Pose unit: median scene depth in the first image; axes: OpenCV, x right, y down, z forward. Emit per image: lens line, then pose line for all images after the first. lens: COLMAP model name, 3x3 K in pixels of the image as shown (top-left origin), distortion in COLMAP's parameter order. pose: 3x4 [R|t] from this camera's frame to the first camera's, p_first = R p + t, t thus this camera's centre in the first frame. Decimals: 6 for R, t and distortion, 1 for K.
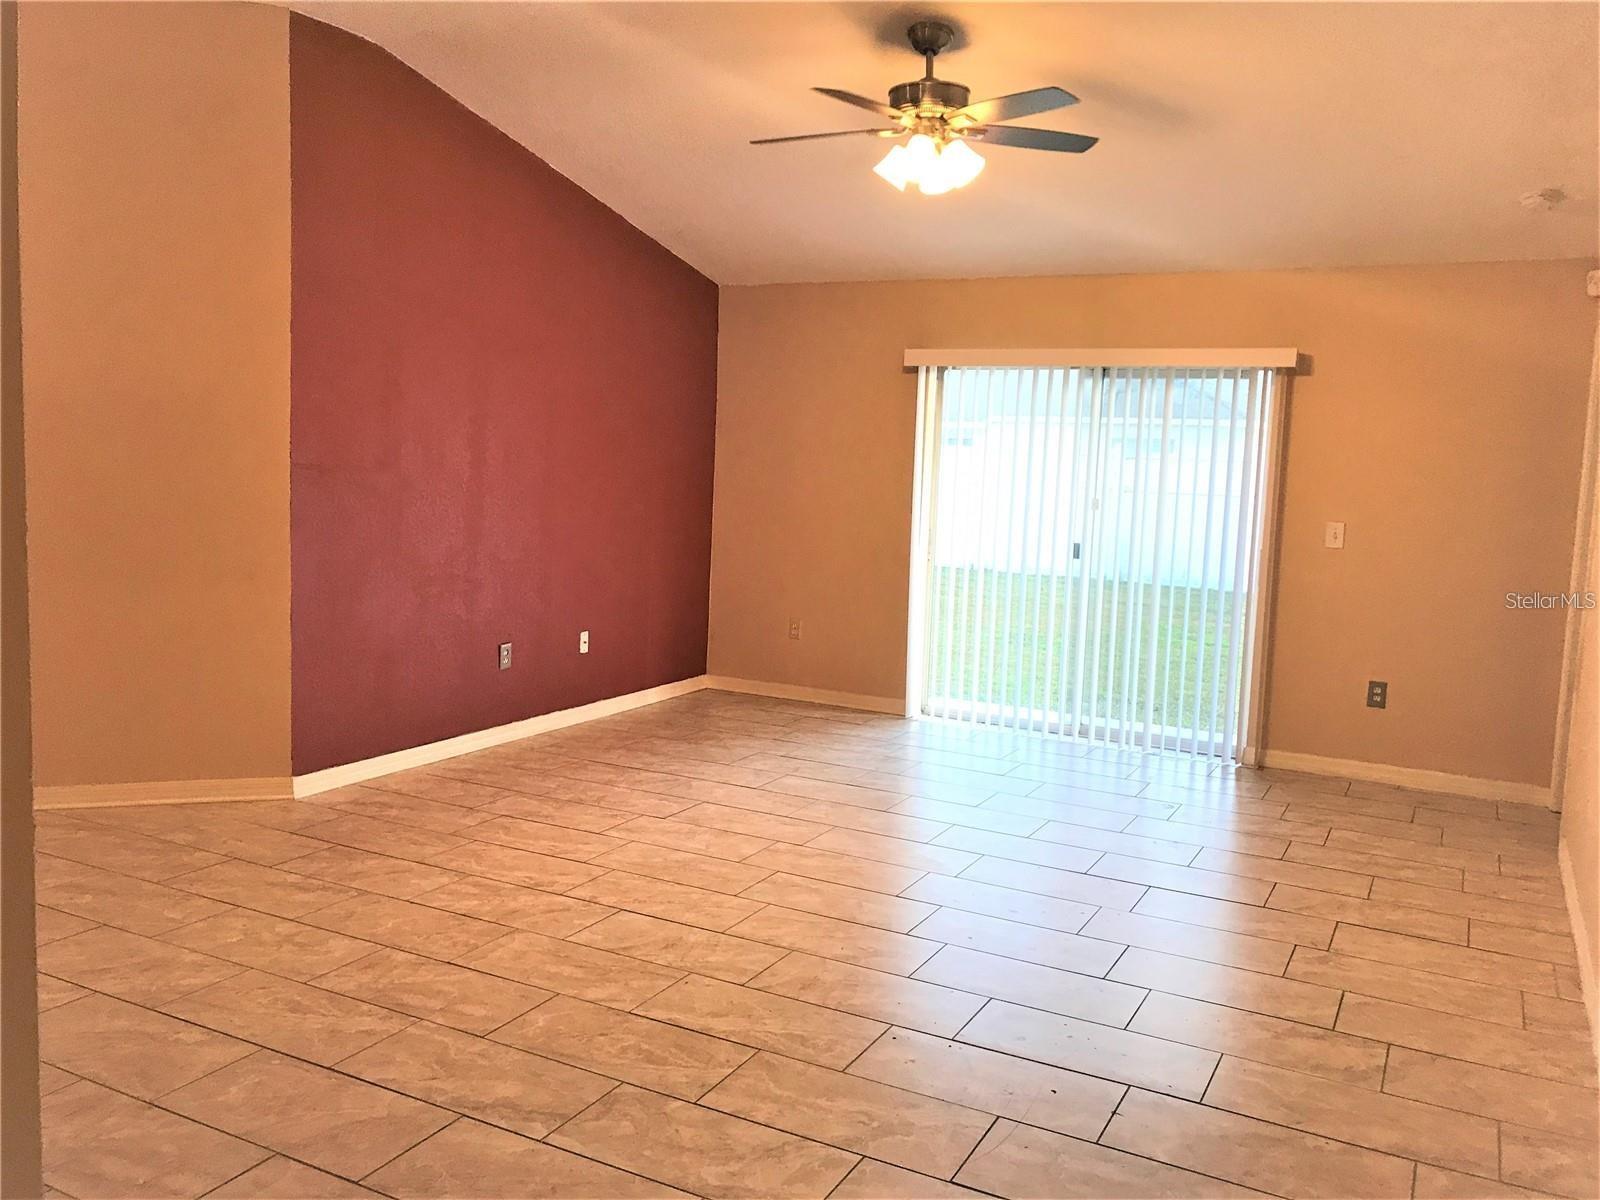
lens RADIAL K [[1317.9, 0, 782.6], [0, 1317.9, 589.8], [0, 0, 1]] dist [0.023331, -0.002973]
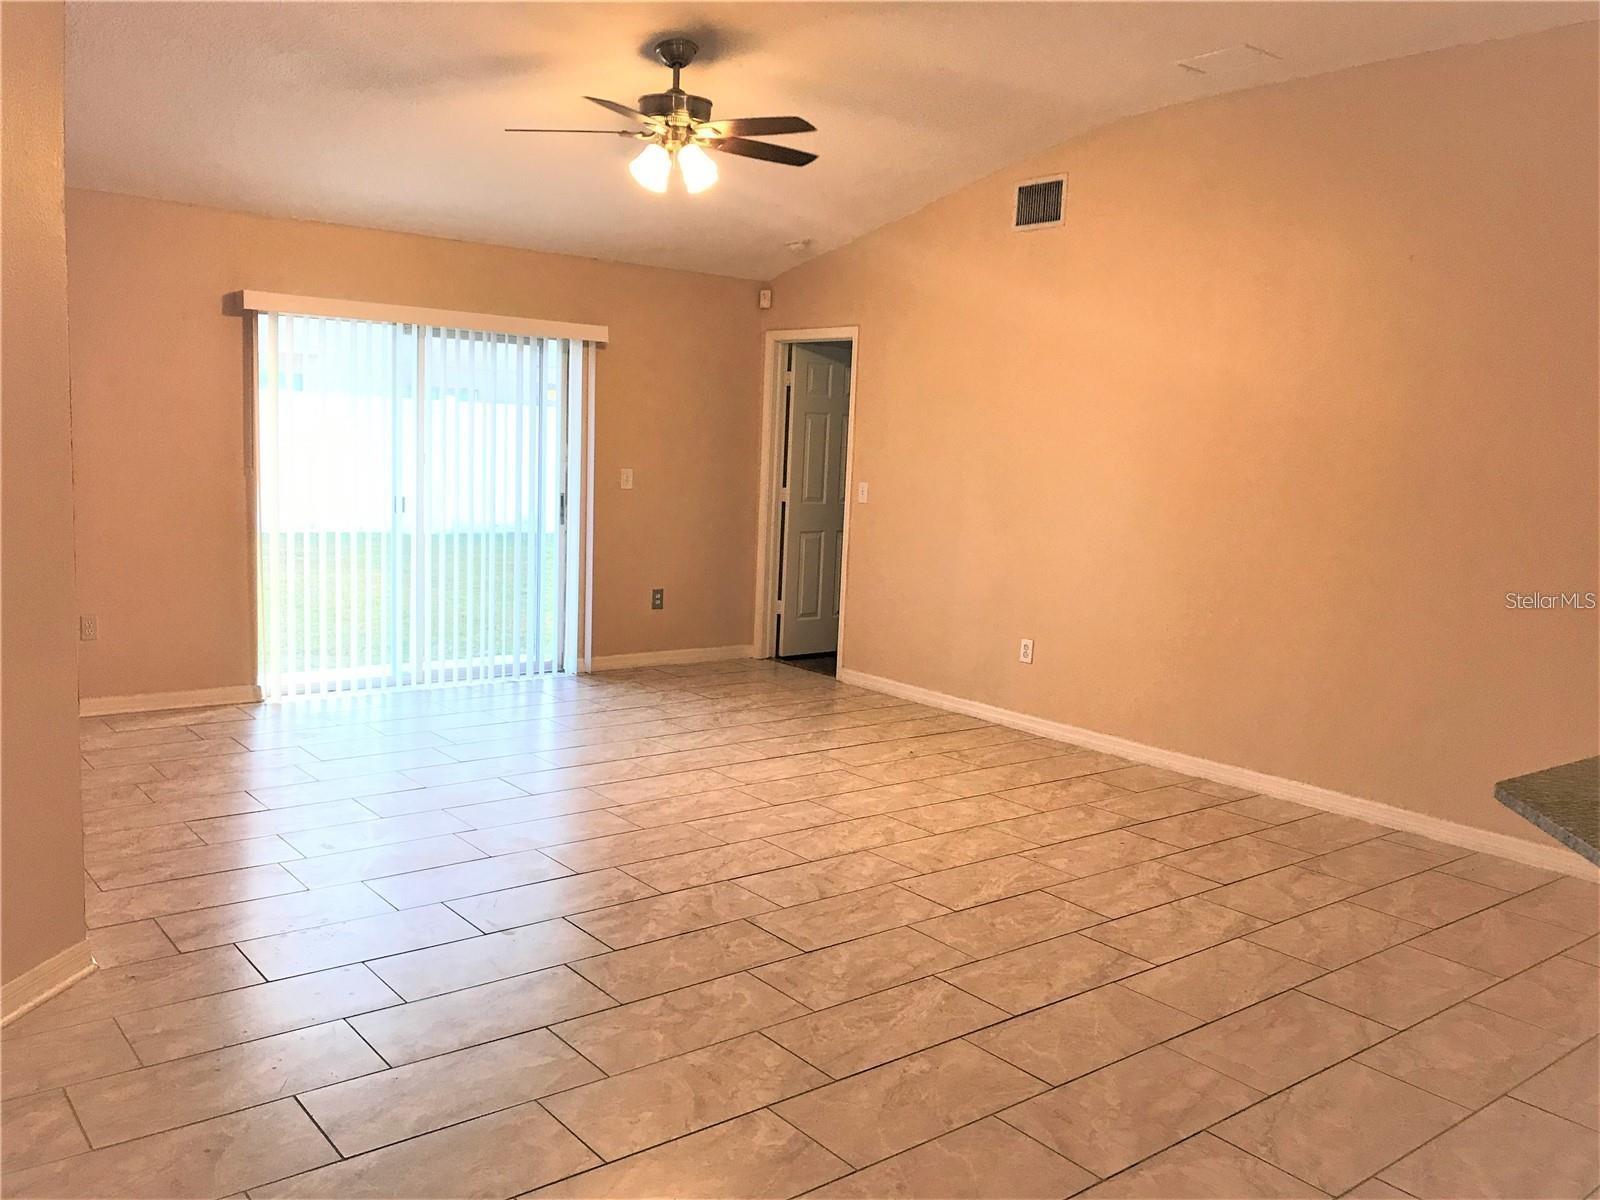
lens RADIAL K [[1317.9, 0, 800.0], [0, 1317.9, 608.1], [0, 0, 1]] dist [0.023331, -0.002973]
pose [[0.398644, -0.141745, 0.906086, -0.977793], [0.068498, 0.989826, 0.124709, -0.094009], [-0.914544, 0.012351, 0.404298, 0.503862]]
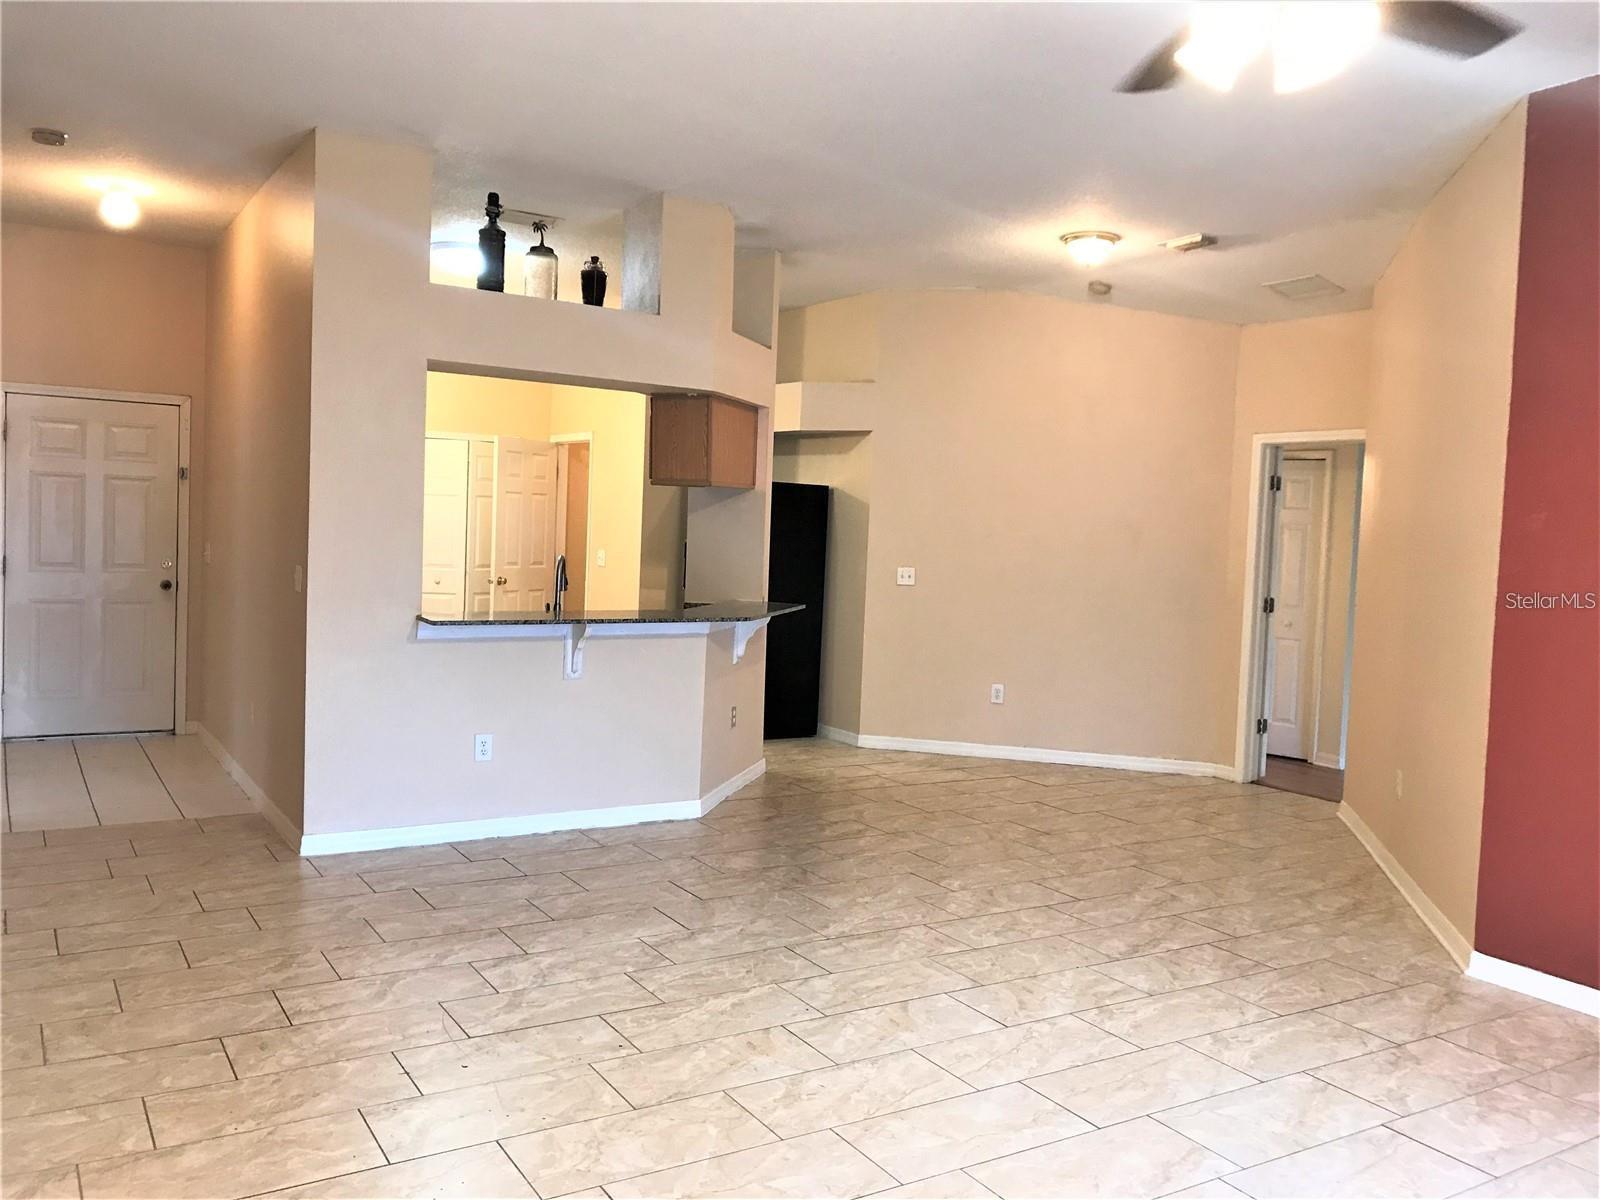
lens RADIAL K [[1317.9, 0, 785.7], [0, 1317.9, 598.9], [0, 0, 1]] dist [0.023331, -0.002973]
pose [[-0.513445, -0.008486, -0.858080, 0.748258], [-0.147455, 0.985950, 0.078481, -0.107358], [0.845358, 0.166823, -0.507483, 1.248464]]
